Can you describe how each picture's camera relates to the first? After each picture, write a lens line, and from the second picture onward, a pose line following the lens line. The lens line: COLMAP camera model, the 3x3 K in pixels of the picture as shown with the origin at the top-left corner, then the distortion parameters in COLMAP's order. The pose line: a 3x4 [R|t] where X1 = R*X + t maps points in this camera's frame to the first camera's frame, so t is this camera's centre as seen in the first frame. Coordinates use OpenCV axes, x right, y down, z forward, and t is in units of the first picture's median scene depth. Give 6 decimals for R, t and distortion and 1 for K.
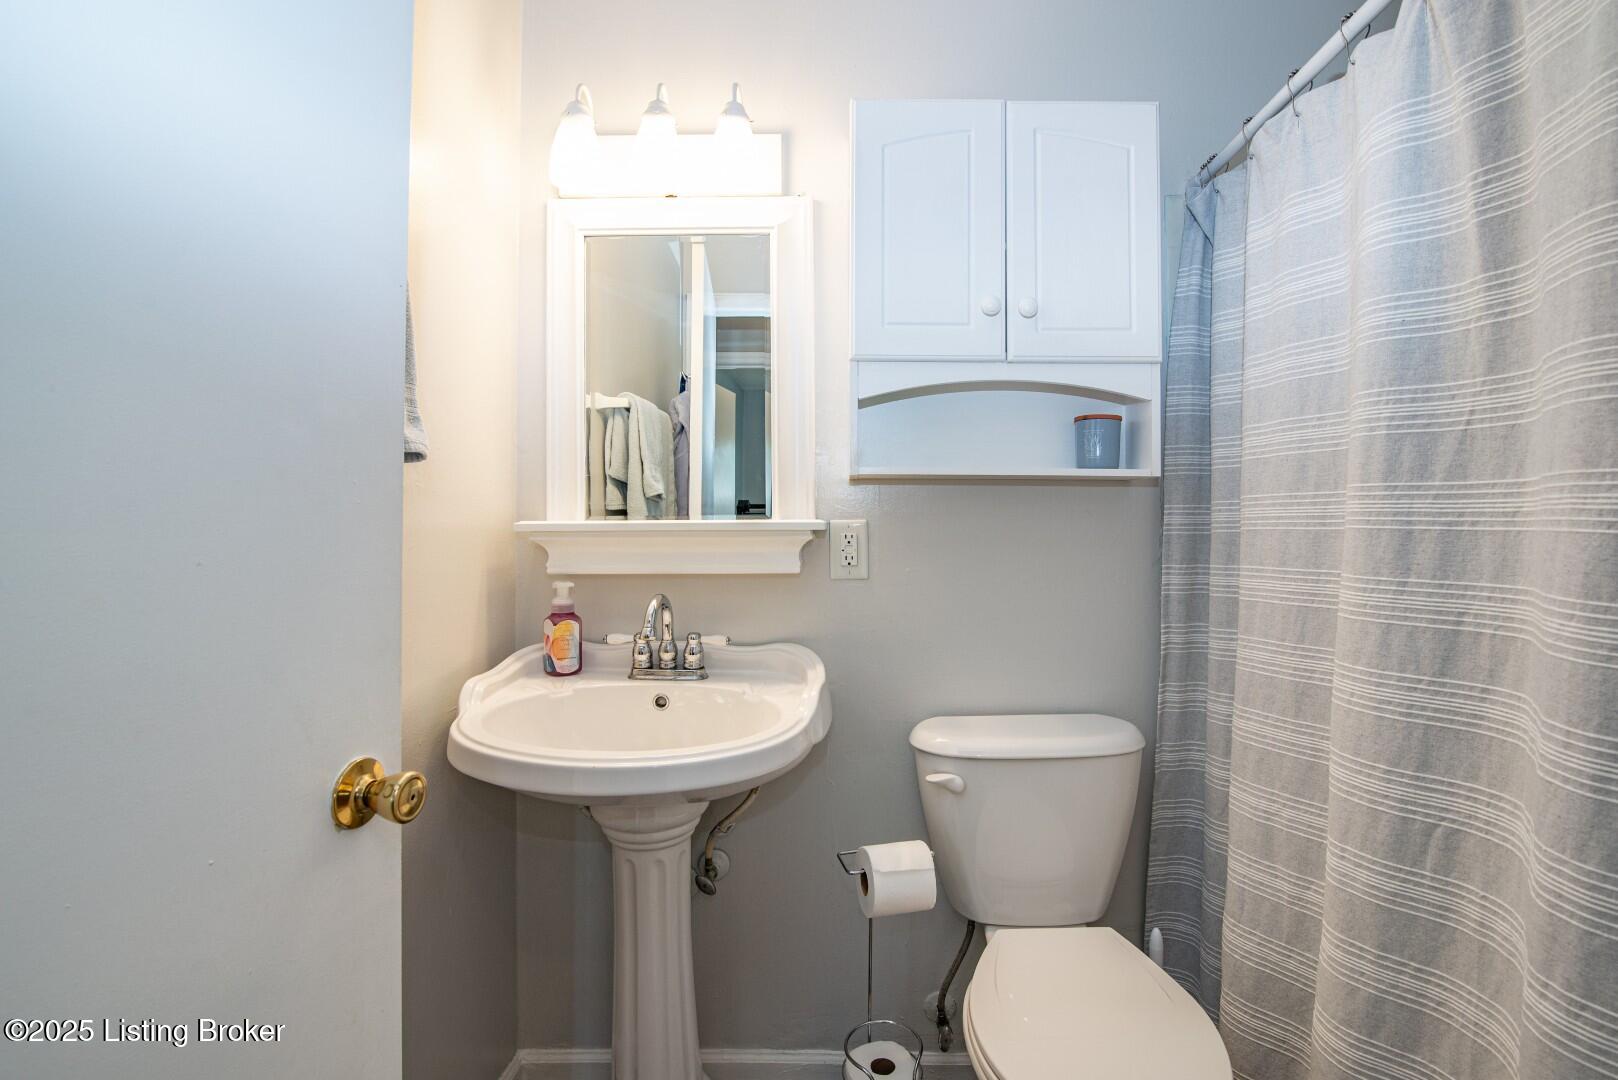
lens RADIAL K [[748.4, 0, 801.9], [0, 748.4, 513.8], [0, 0, 1]] dist [-0.017069, 0.000068]
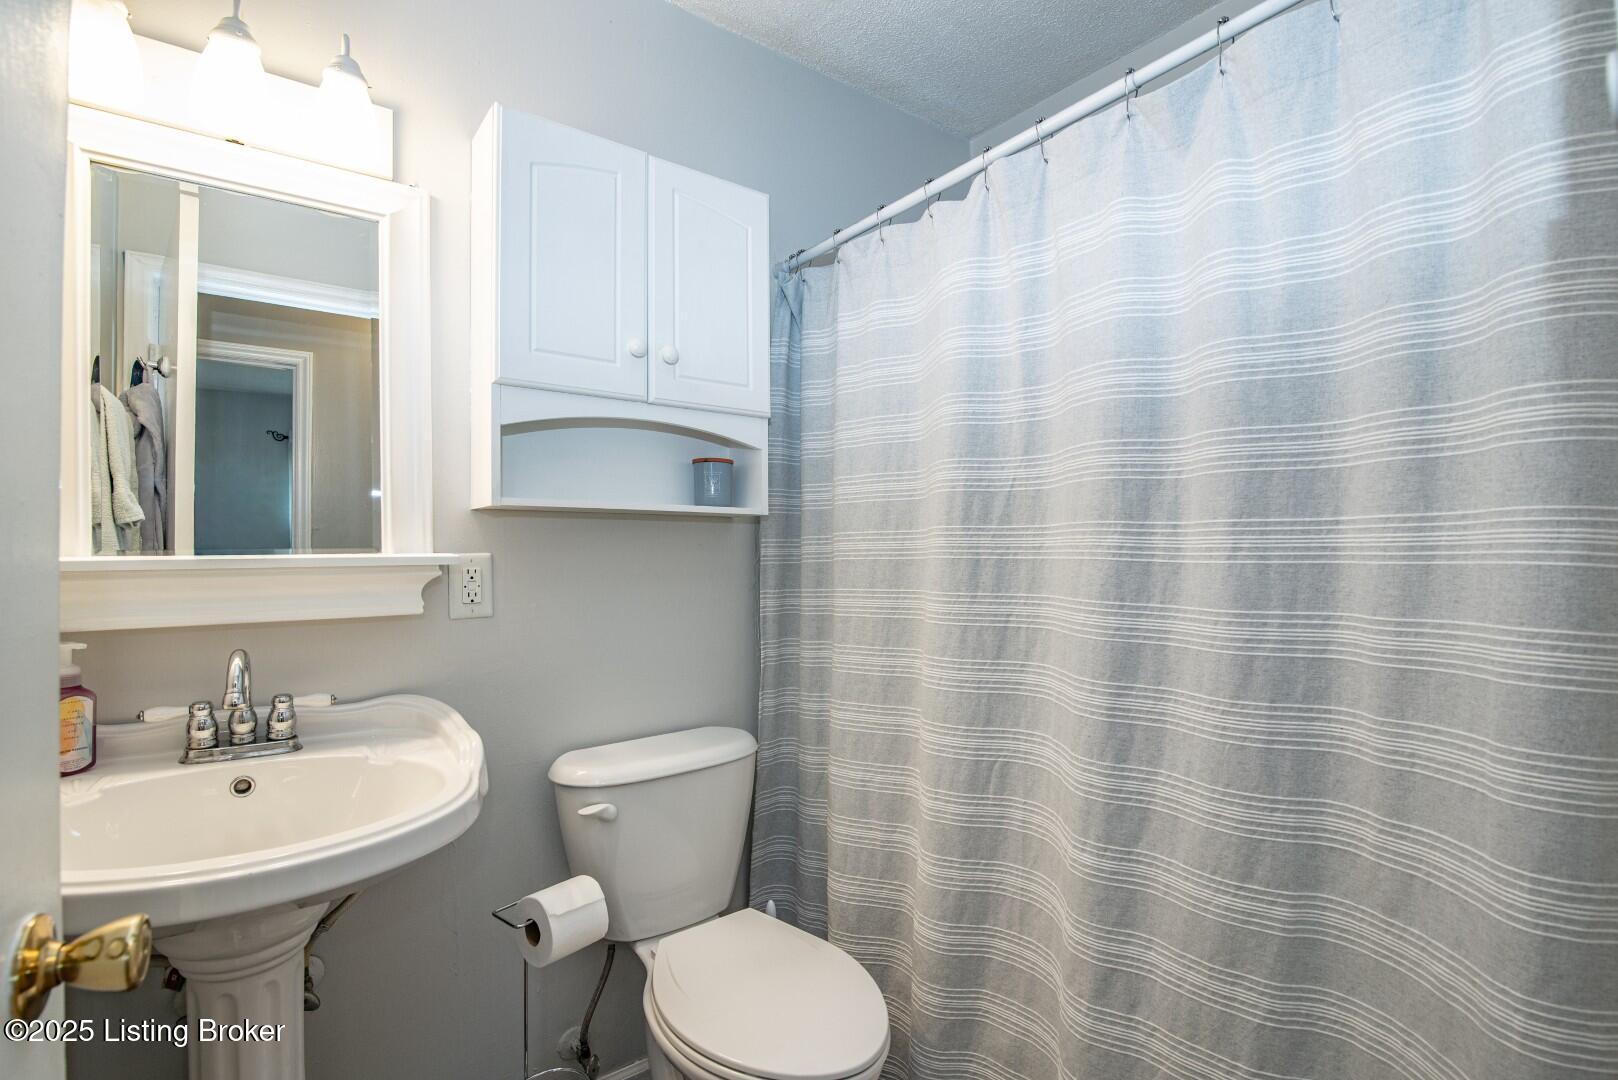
lens RADIAL K [[747.4, 0, 803.2], [0, 747.4, 546.1], [0, 0, 1]] dist [-0.020220, -0.000338]
pose [[0.801155, 0.000251, 0.598457, -0.218606], [-0.000976, 0.999999, 0.000887, -0.002705], [-0.598456, -0.001295, 0.801154, 0.032403]]
